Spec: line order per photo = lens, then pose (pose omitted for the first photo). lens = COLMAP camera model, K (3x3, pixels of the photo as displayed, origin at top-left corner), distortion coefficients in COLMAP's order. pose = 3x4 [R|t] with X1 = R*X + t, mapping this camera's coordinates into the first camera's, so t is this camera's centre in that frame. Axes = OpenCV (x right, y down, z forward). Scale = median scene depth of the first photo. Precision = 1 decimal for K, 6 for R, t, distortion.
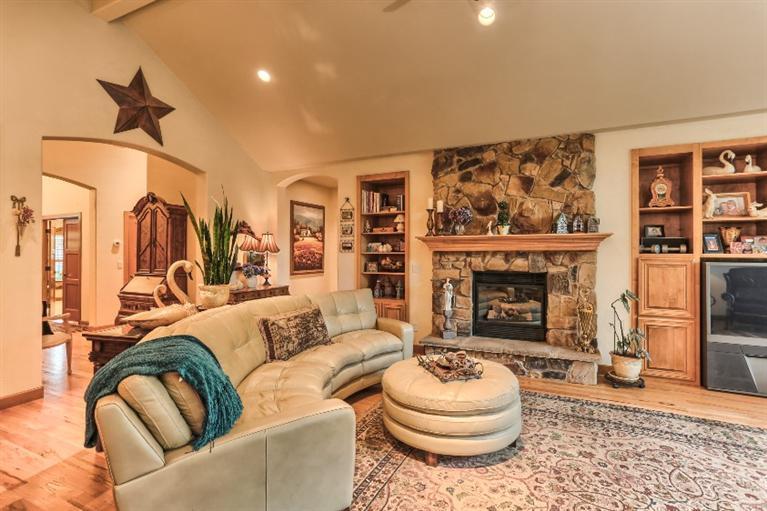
lens RADIAL K [[381.8, 0, 390.3], [0, 381.8, 248.6], [0, 0, 1]] dist [-0.043442, 0.023876]
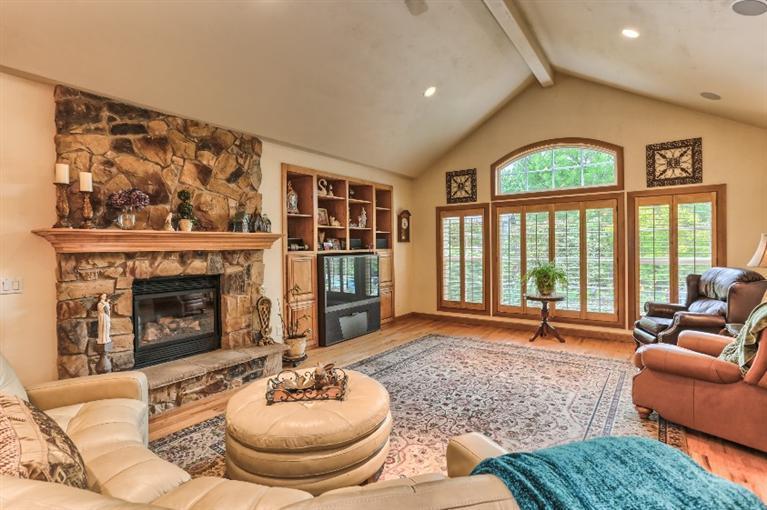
lens RADIAL K [[381.8, 0, 361.9], [0, 381.8, 249.2], [0, 0, 1]] dist [-0.043442, 0.023876]
pose [[0.186878, -0.007420, 0.982355, -0.405283], [0.007852, 0.999951, 0.006059, 0.000620], [-0.982352, 0.006581, 0.186928, 0.450398]]
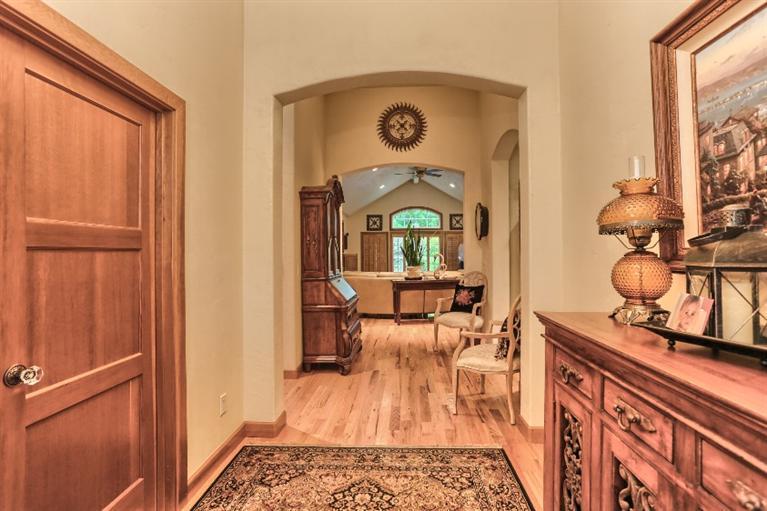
lens RADIAL K [[381.8, 0, 385.7], [0, 381.8, 252.3], [0, 0, 1]] dist [-0.043442, 0.023876]
pose [[-0.390265, 0.007358, 0.920673, -1.800427], [-0.001512, 0.999962, -0.008633, 0.029841], [-0.920701, -0.004761, -0.390239, 1.532595]]
